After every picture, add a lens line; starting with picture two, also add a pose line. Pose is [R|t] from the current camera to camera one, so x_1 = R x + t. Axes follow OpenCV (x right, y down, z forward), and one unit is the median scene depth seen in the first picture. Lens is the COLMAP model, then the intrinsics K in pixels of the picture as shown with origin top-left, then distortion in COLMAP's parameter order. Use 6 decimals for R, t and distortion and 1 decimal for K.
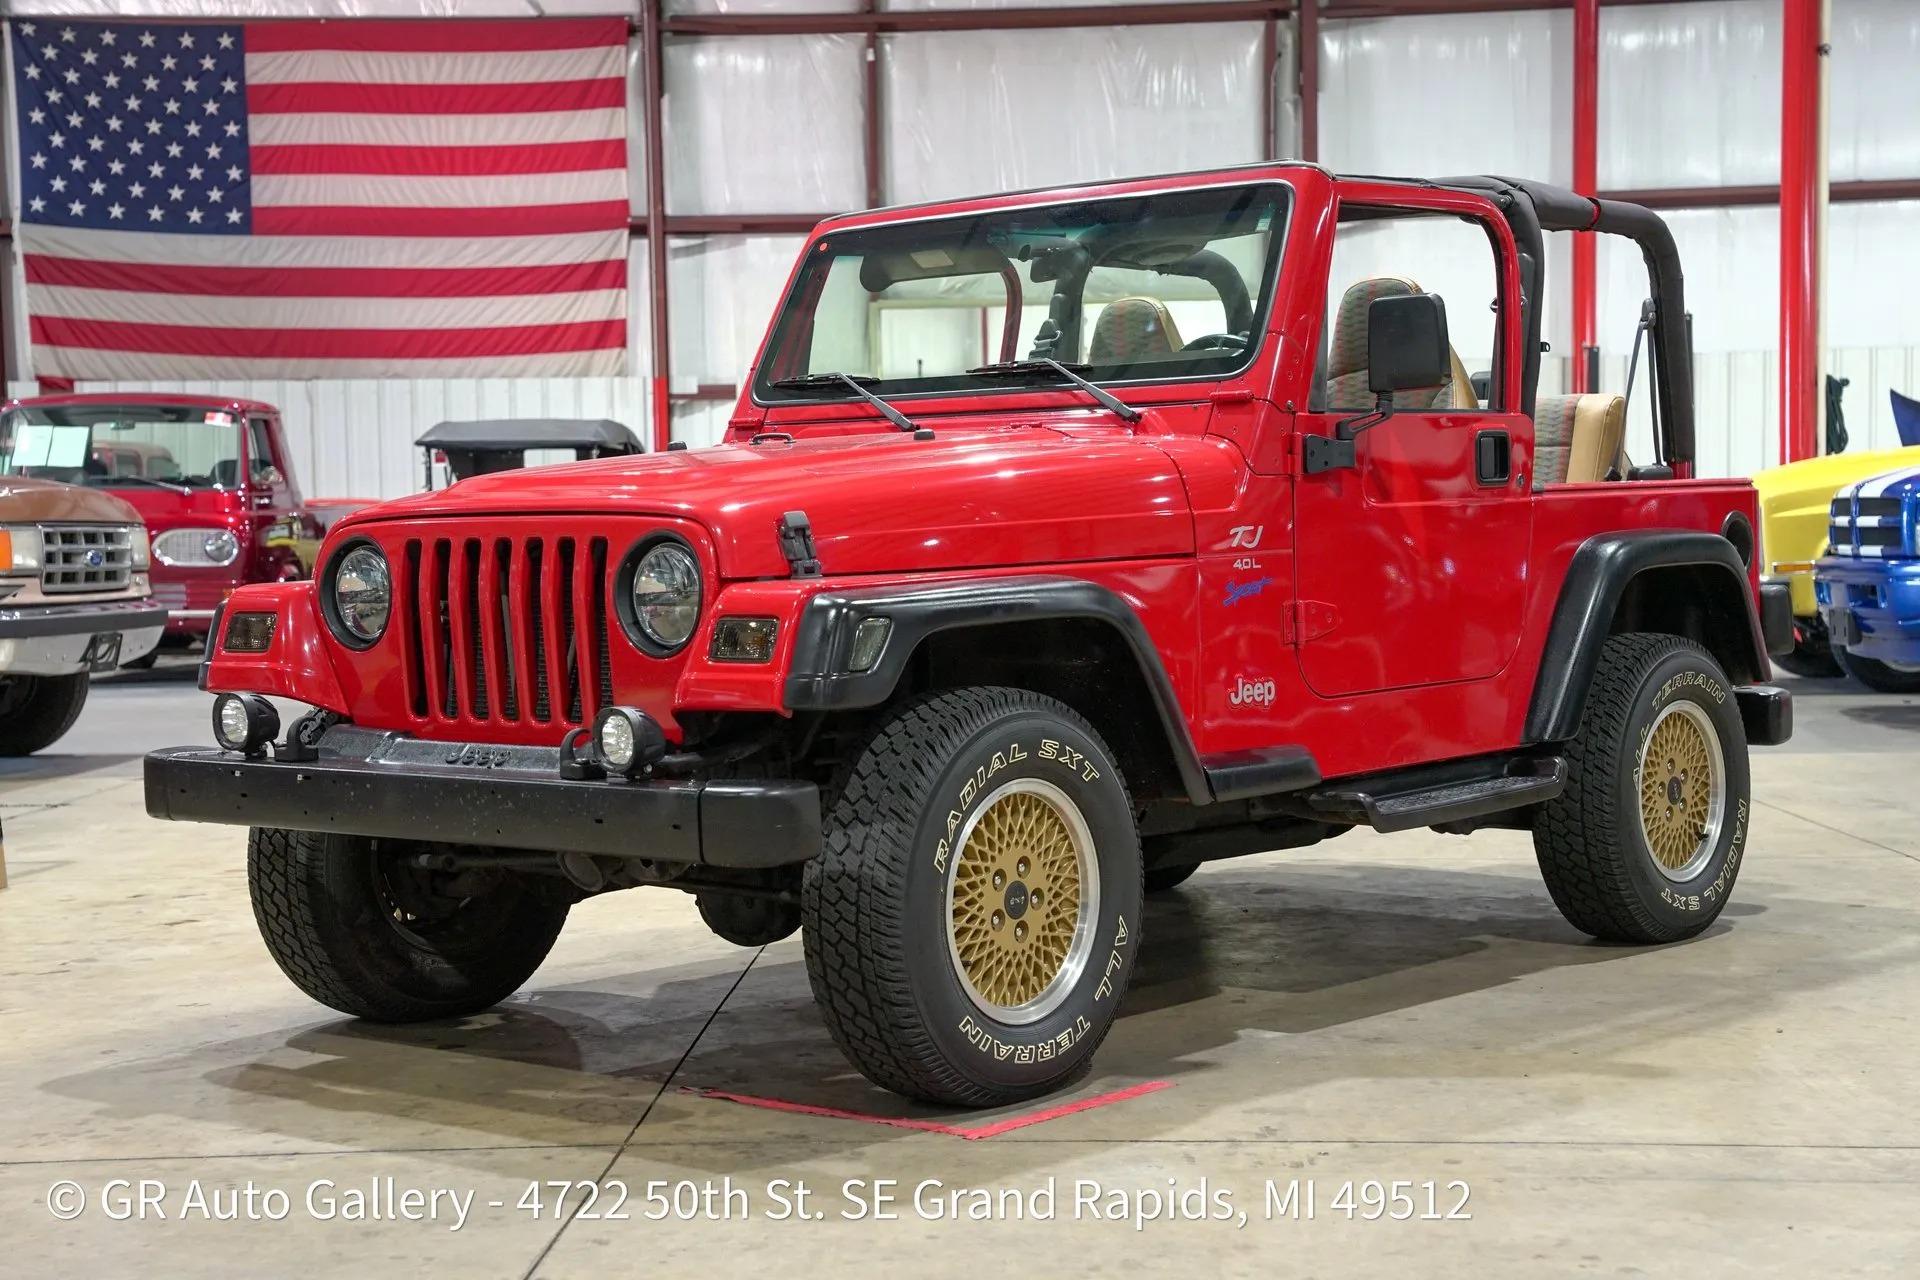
lens RADIAL K [[2874.6, 0, 990.7], [0, 2874.6, 637.6], [0, 0, 1]] dist [0.231985, 0.125296]
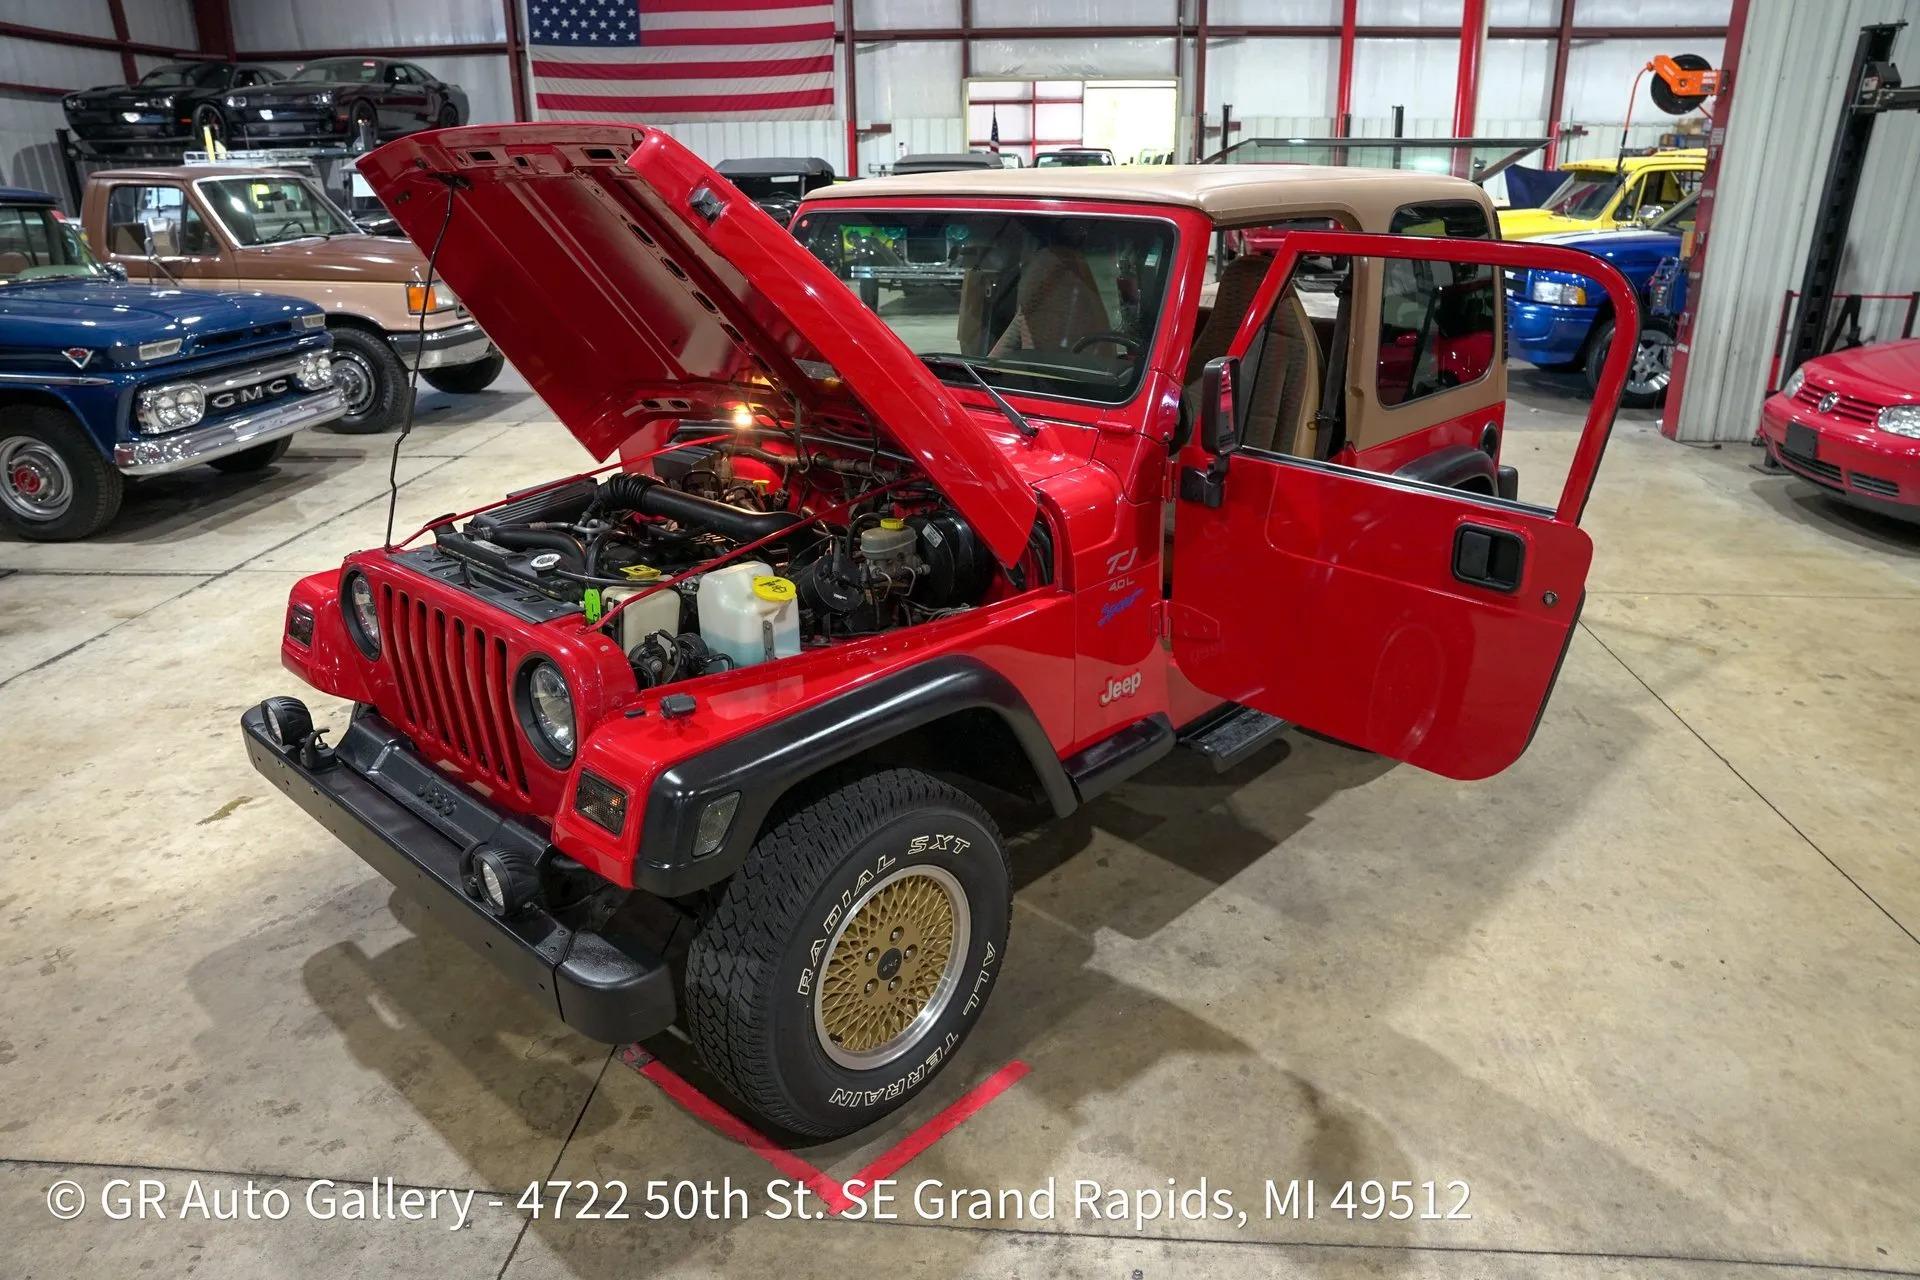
lens RADIAL K [[1328.6, 0, 963.4], [0, 1328.6, 637.5], [0, 0, 1]] dist [-0.150165, 0.121028]
pose [[0.998337, 0.028918, -0.049862, 0.010657], [-0.012041, 0.950588, 0.310222, -0.033992], [0.056369, -0.309105, 0.949356, 0.098184]]
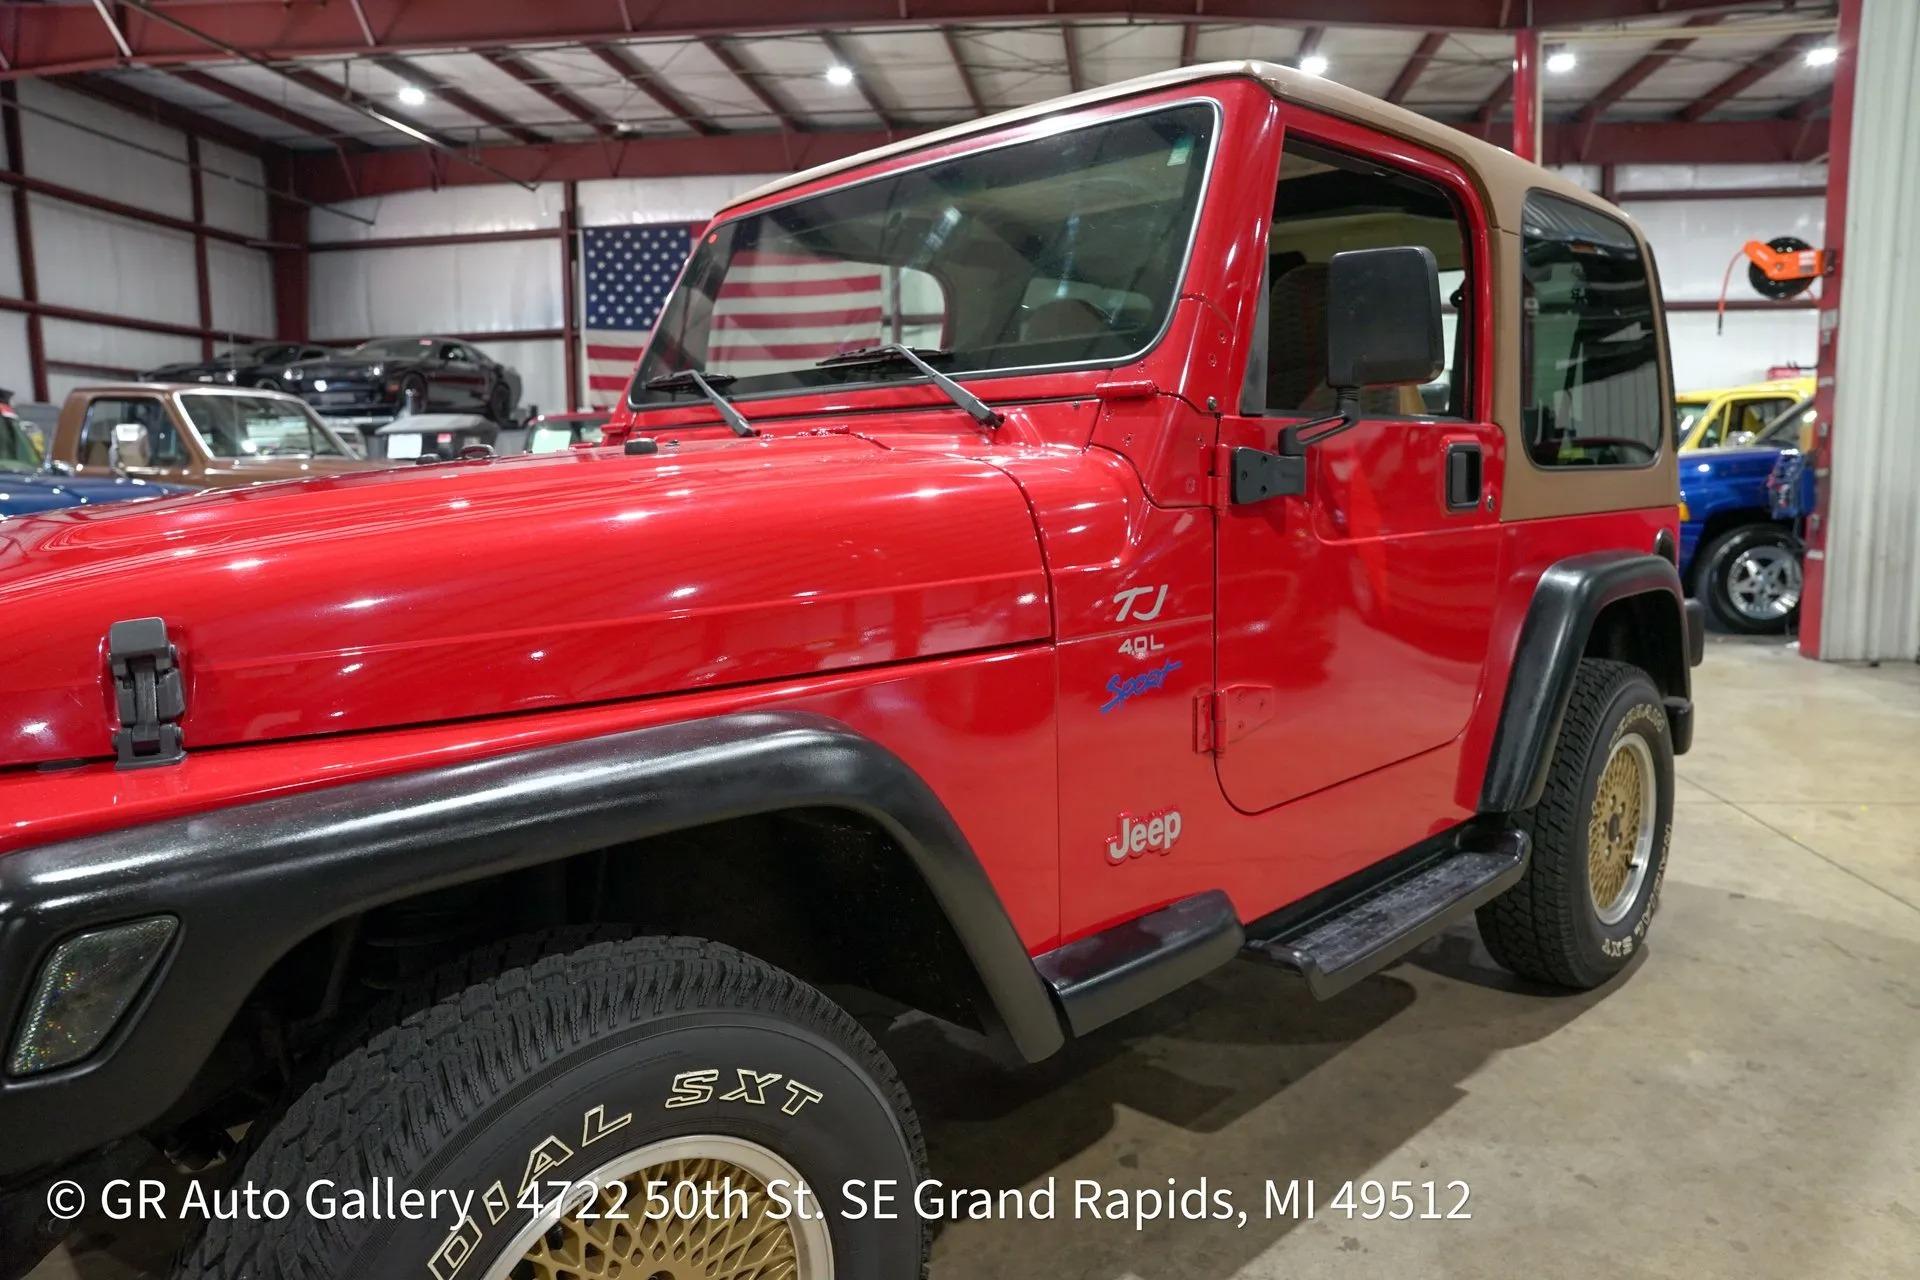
lens RADIAL K [[1328.6, 0, 963.4], [0, 1328.6, 637.5], [0, 0, 1]] dist [-0.150165, 0.121028]
pose [[0.995004, 0.016455, -0.098466, 0.015763], [-0.007997, 0.996290, 0.085687, -0.010629], [0.099510, -0.084471, 0.991445, 0.140044]]
